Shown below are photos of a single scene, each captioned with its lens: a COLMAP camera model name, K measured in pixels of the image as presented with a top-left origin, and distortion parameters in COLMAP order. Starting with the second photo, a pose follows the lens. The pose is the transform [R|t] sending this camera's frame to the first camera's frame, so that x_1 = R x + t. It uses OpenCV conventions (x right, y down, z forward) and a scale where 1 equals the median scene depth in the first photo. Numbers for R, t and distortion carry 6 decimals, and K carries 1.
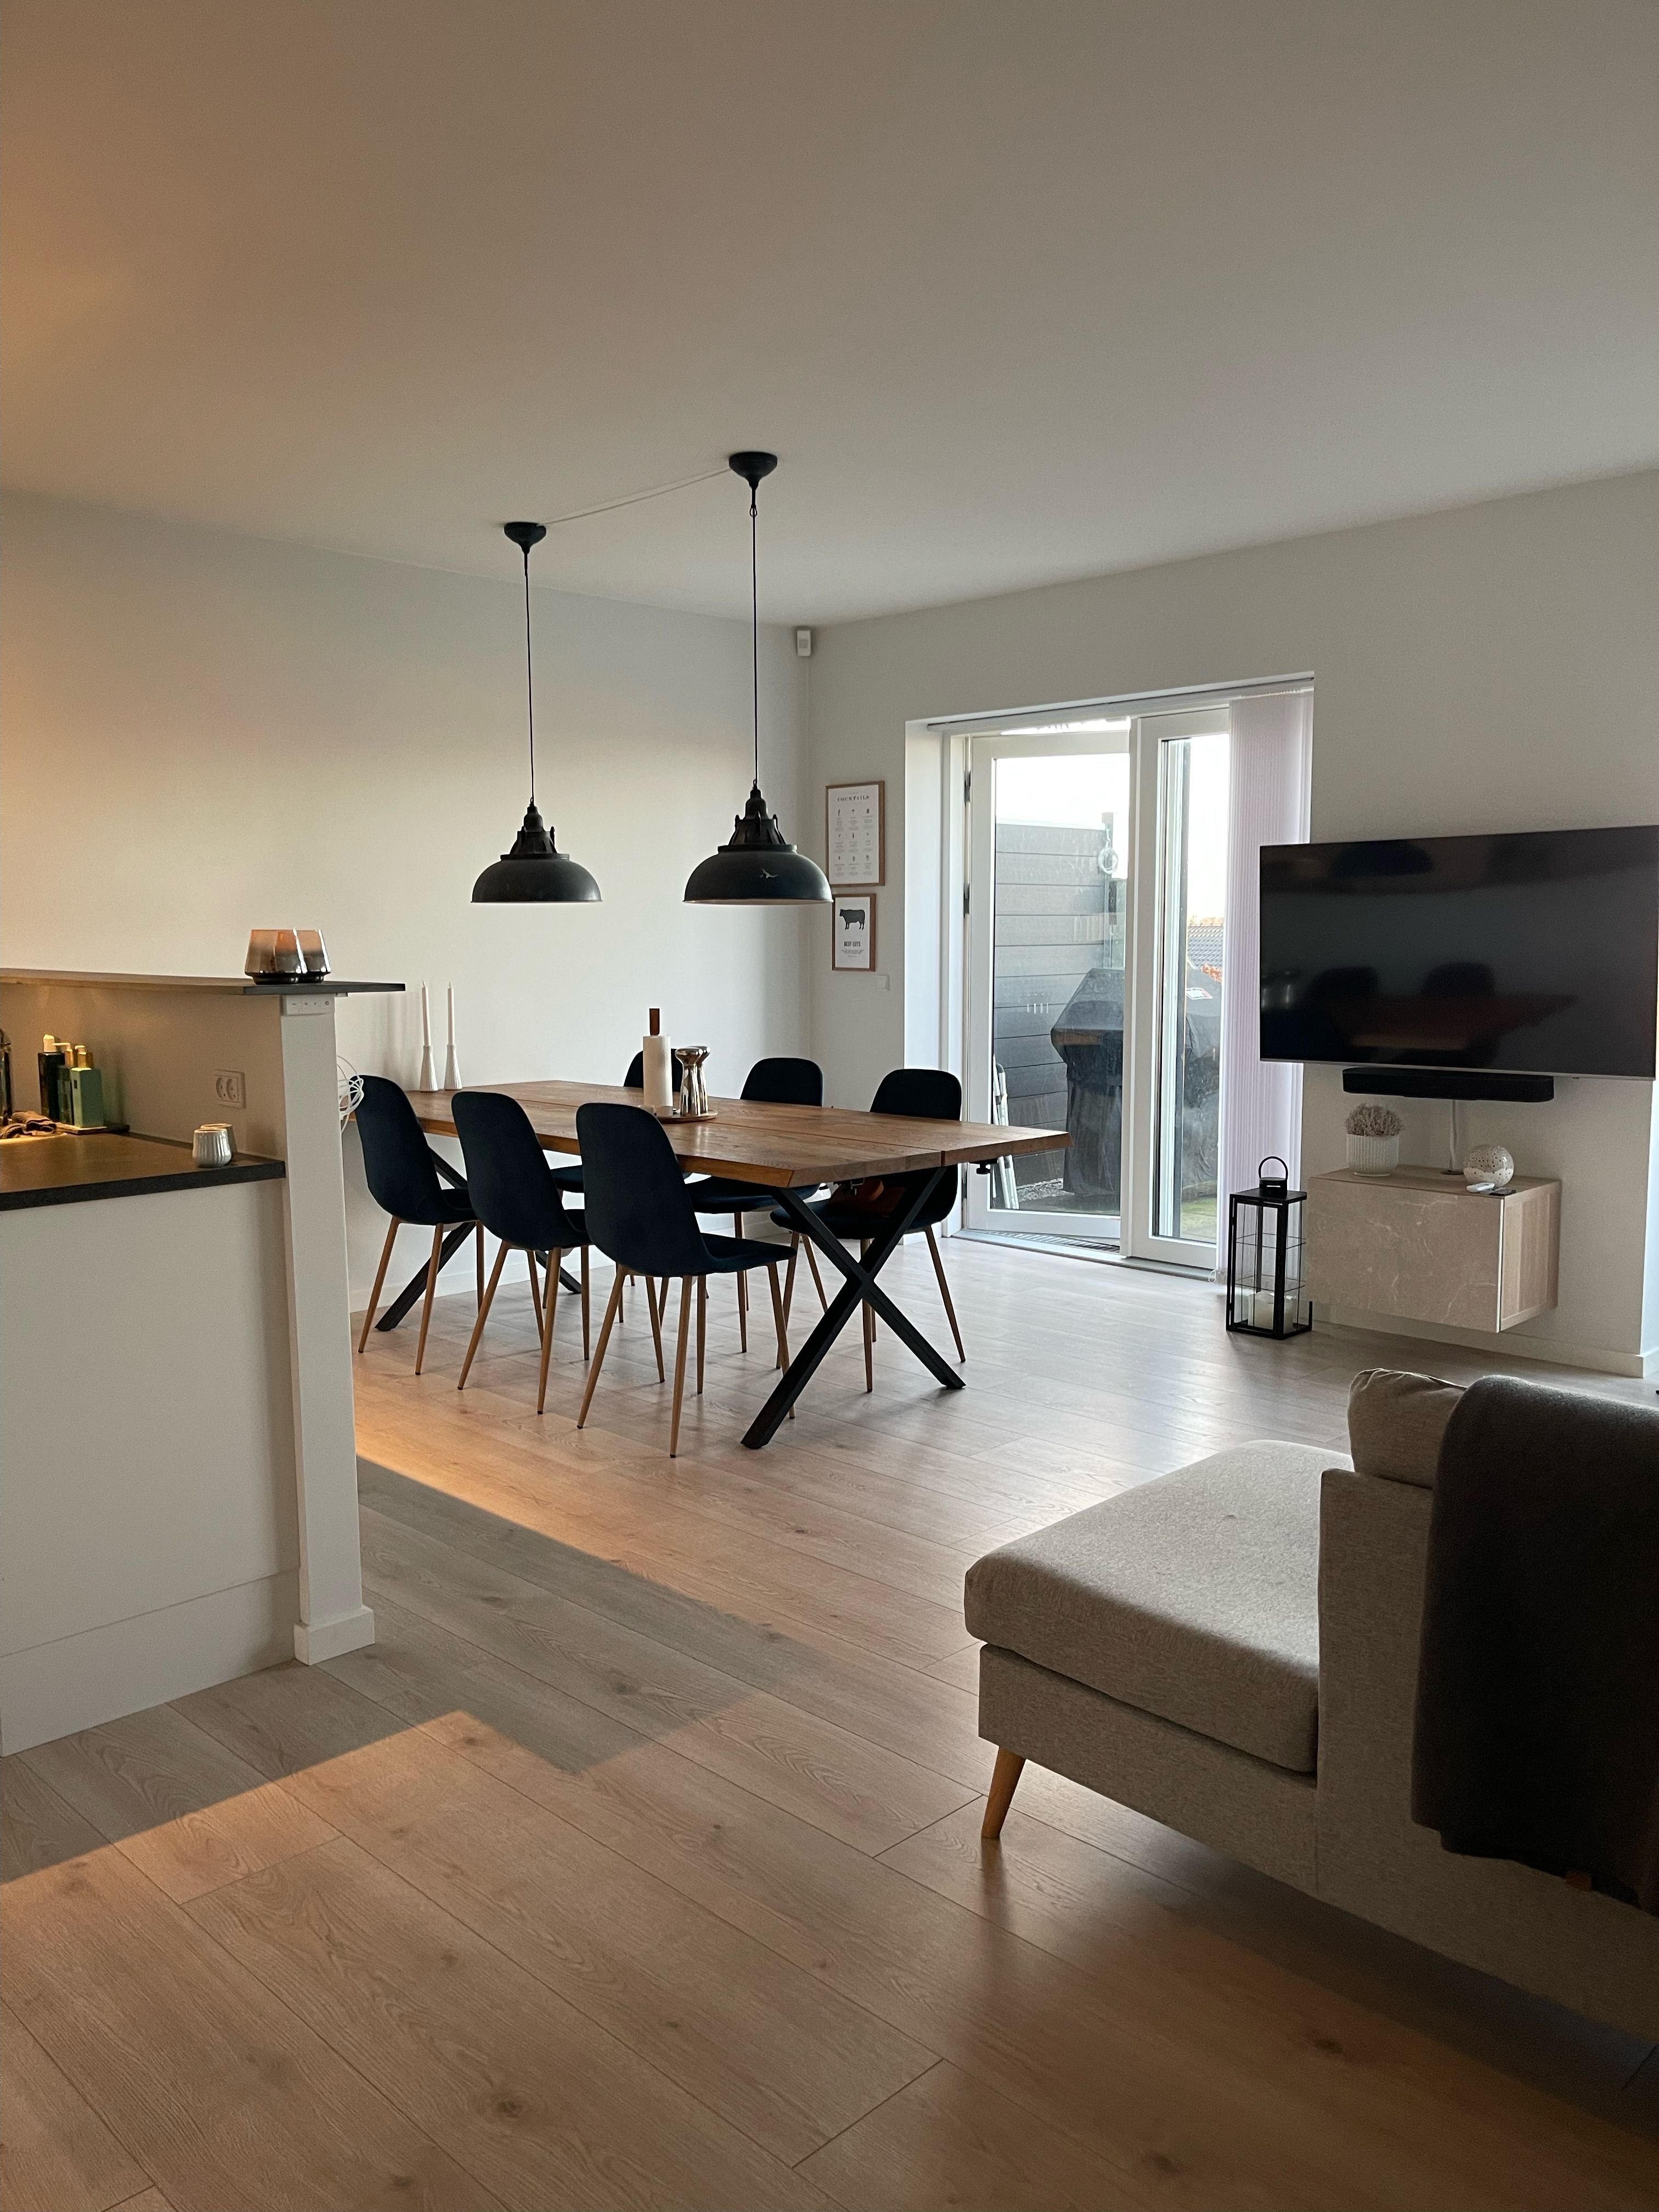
lens RADIAL K [[1660.2, 0, 839.1], [0, 1660.2, 1111.0], [0, 0, 1]] dist [0.040993, -0.055251]
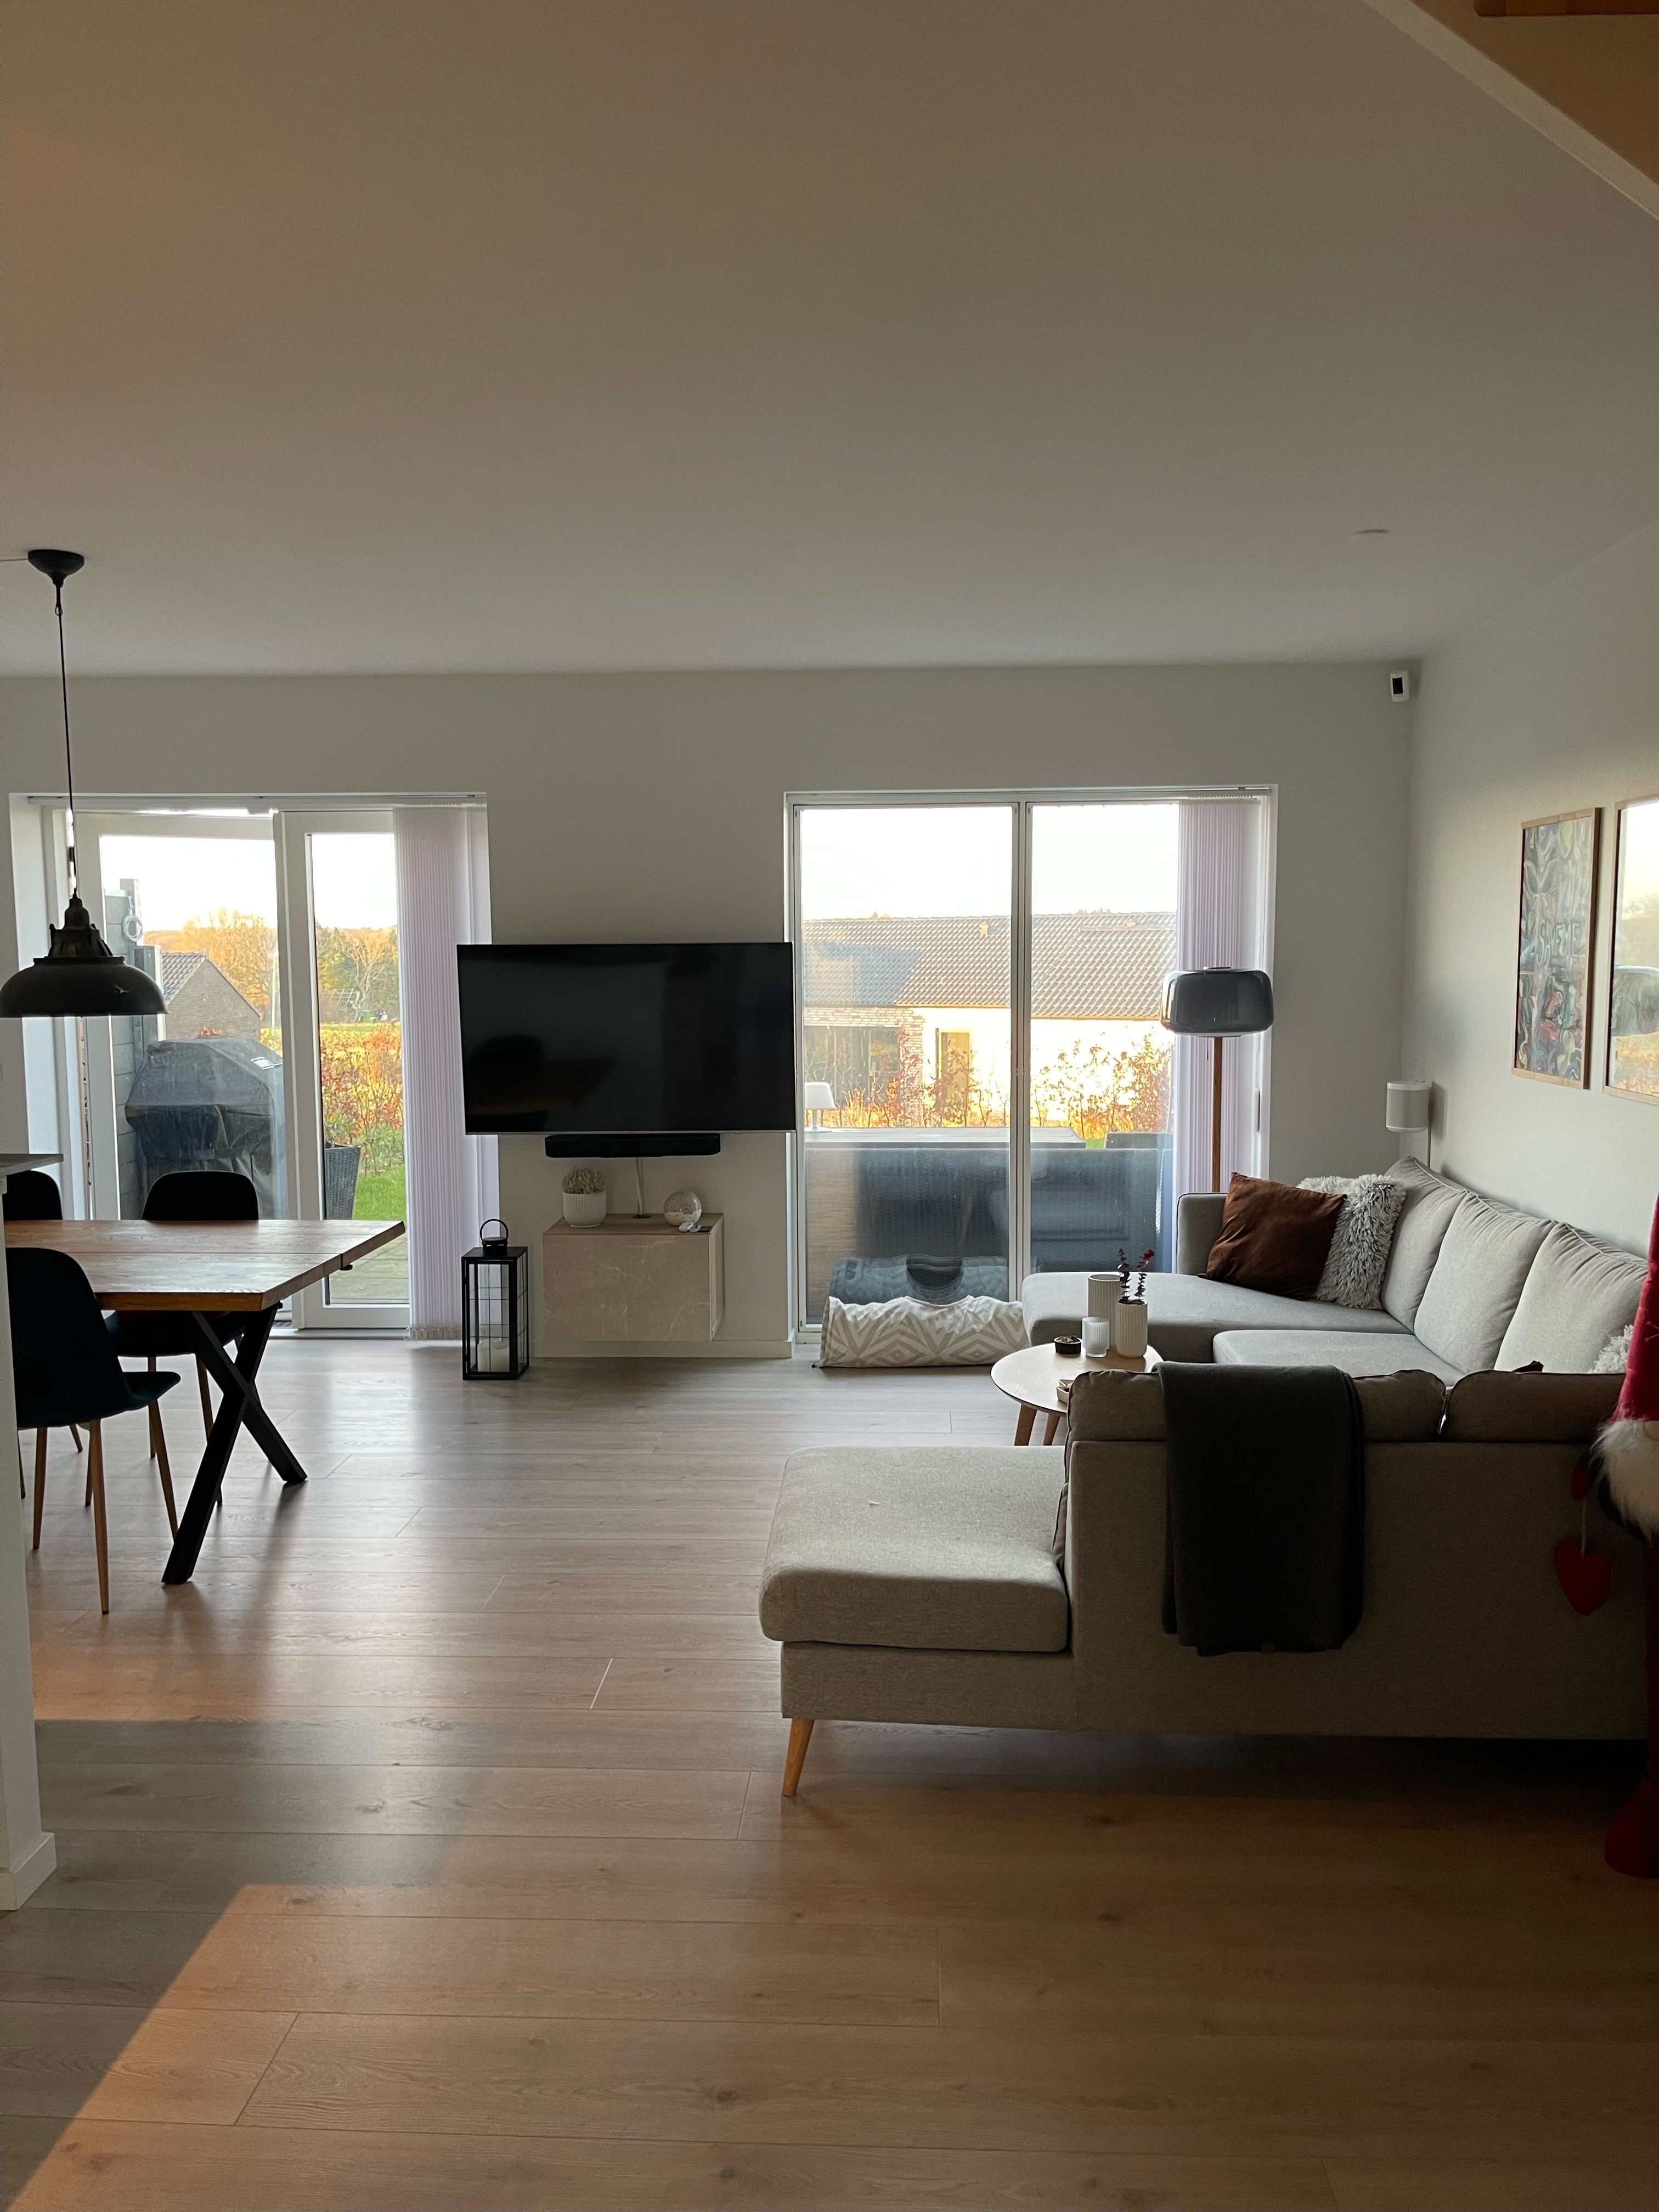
lens RADIAL K [[1660.2, 0, 833.8], [0, 1660.2, 1100.5], [0, 0, 1]] dist [0.040993, -0.055251]
pose [[0.741346, -0.062161, 0.668238, -0.491527], [0.074679, 0.997158, 0.009910, -0.072478], [-0.666956, 0.042556, 0.743881, 0.005351]]
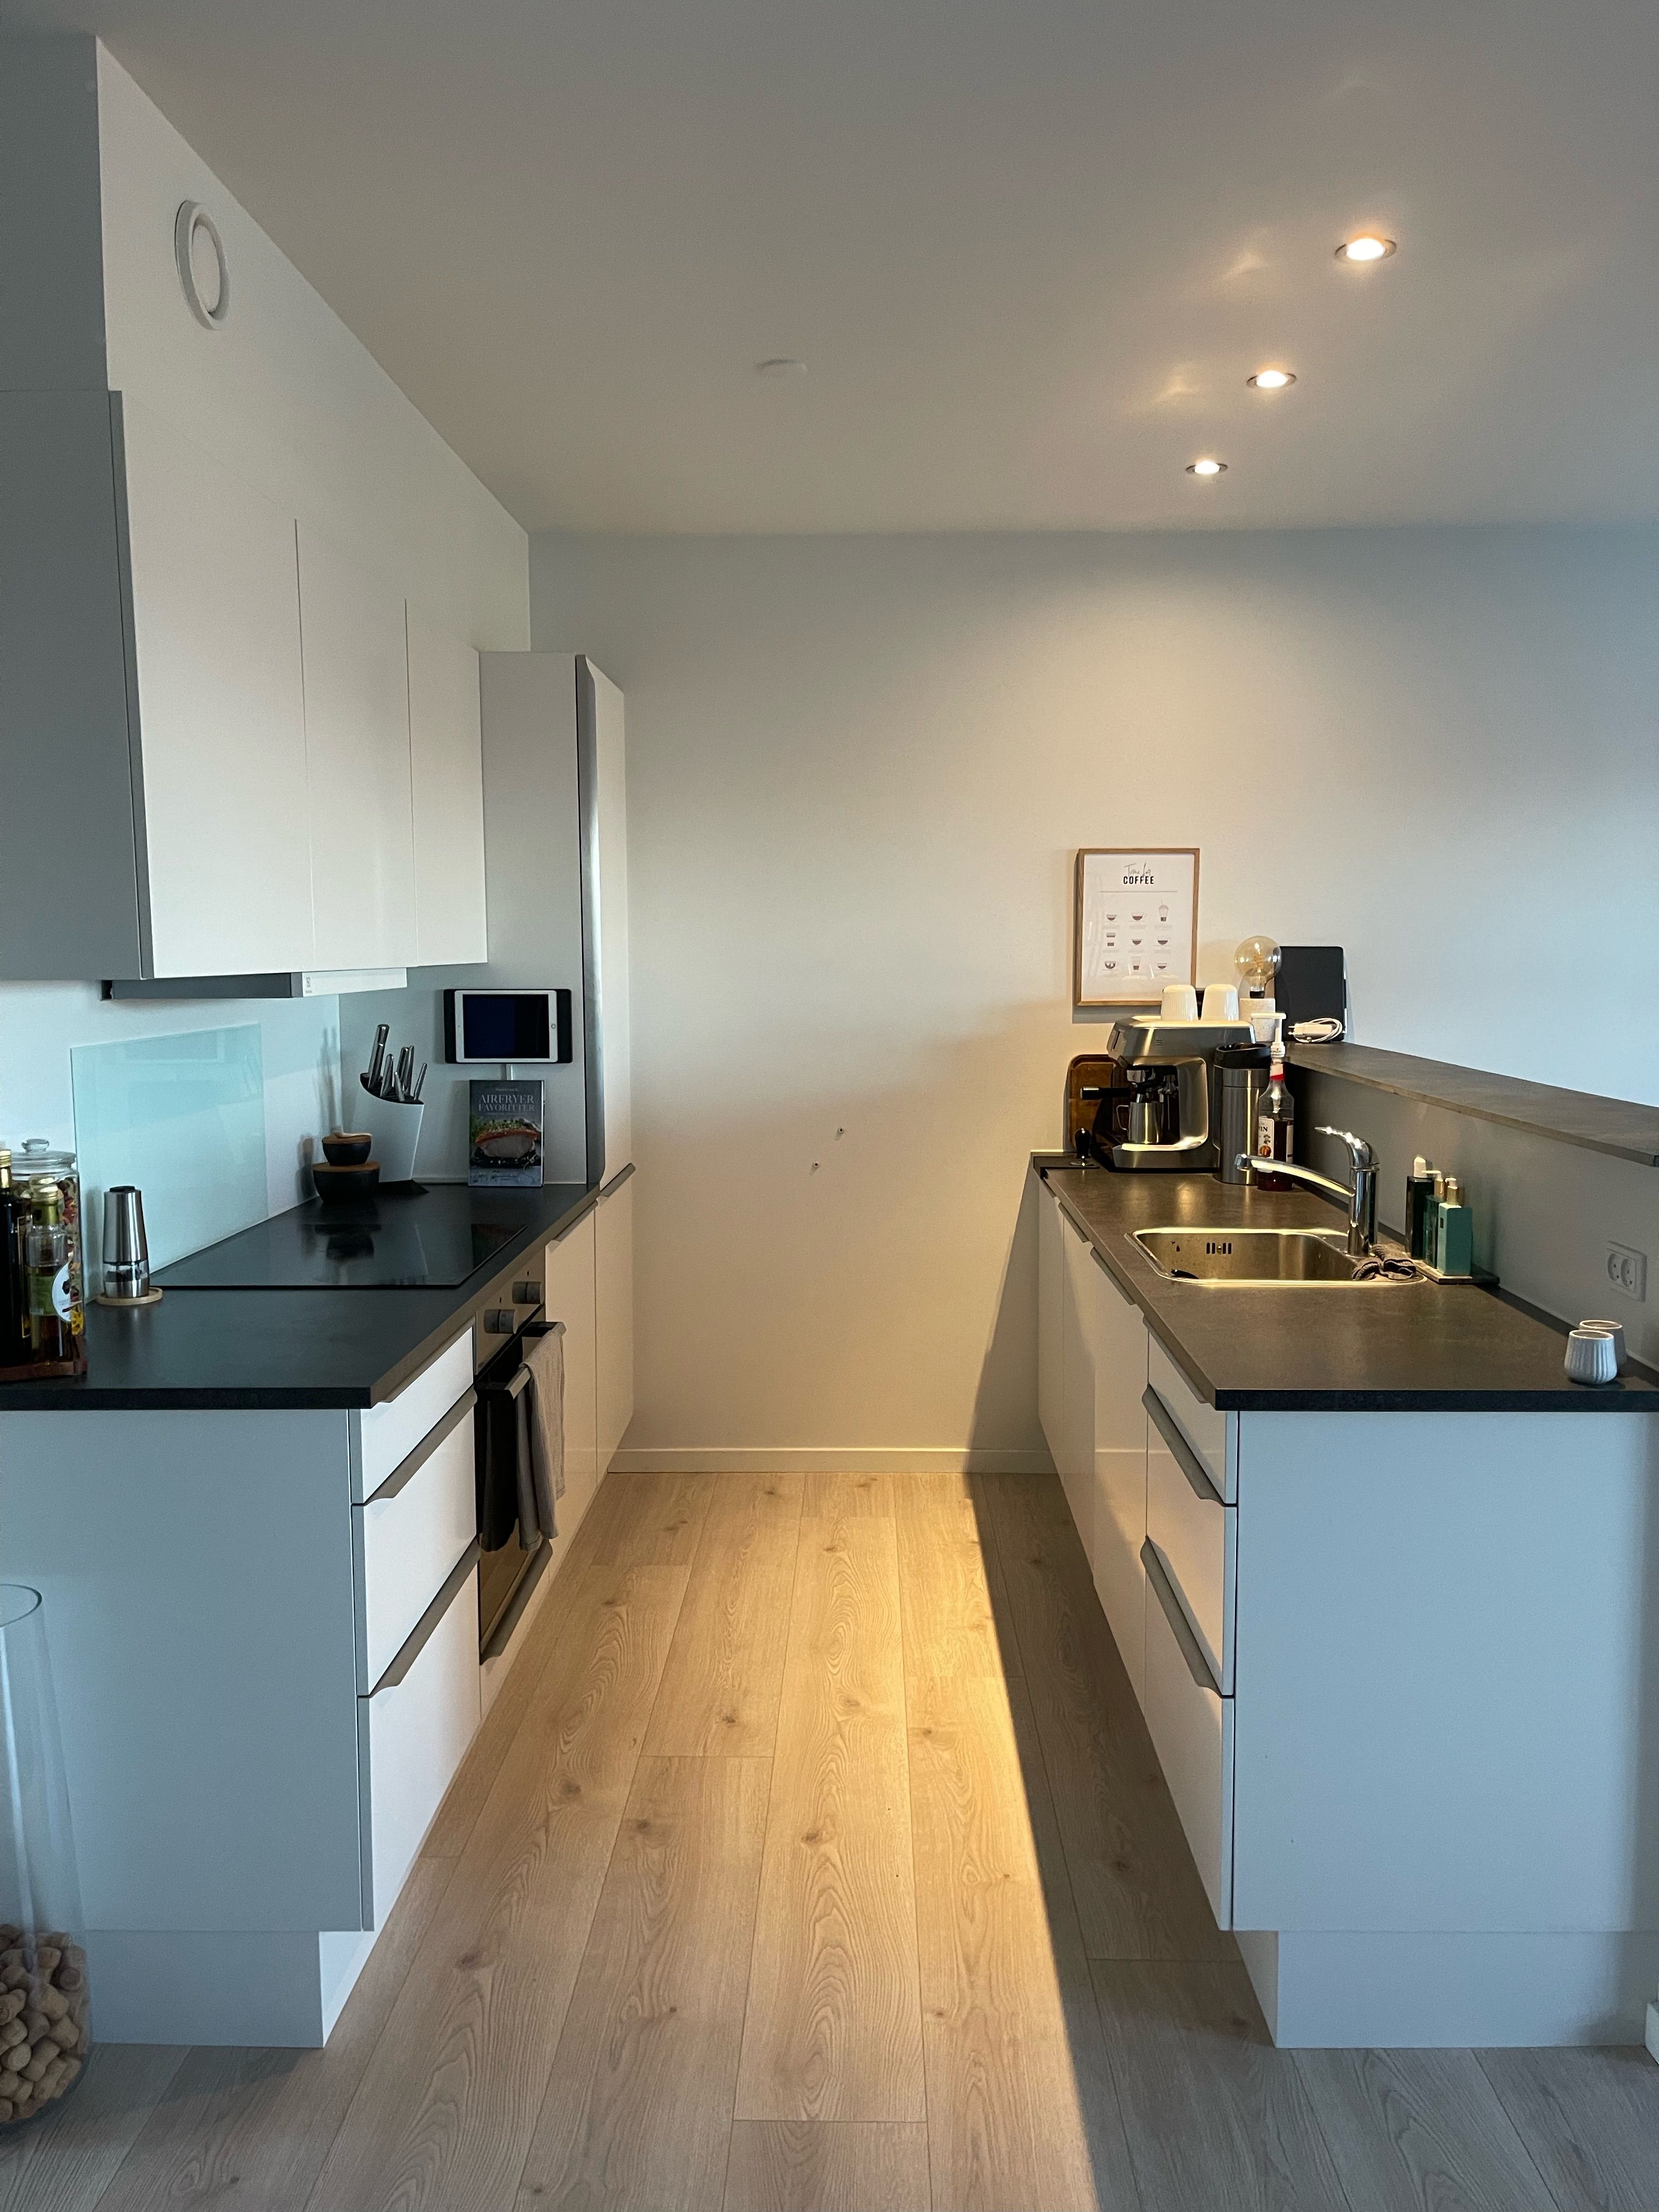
lens RADIAL K [[1660.2, 0, 829.8], [0, 1660.2, 1110.1], [0, 0, 1]] dist [0.040993, -0.055251]
pose [[0.690352, 0.073992, -0.719680, -0.060267], [-0.081229, 0.996394, 0.024523, -0.067689], [0.718899, 0.041530, 0.693872, 0.172328]]
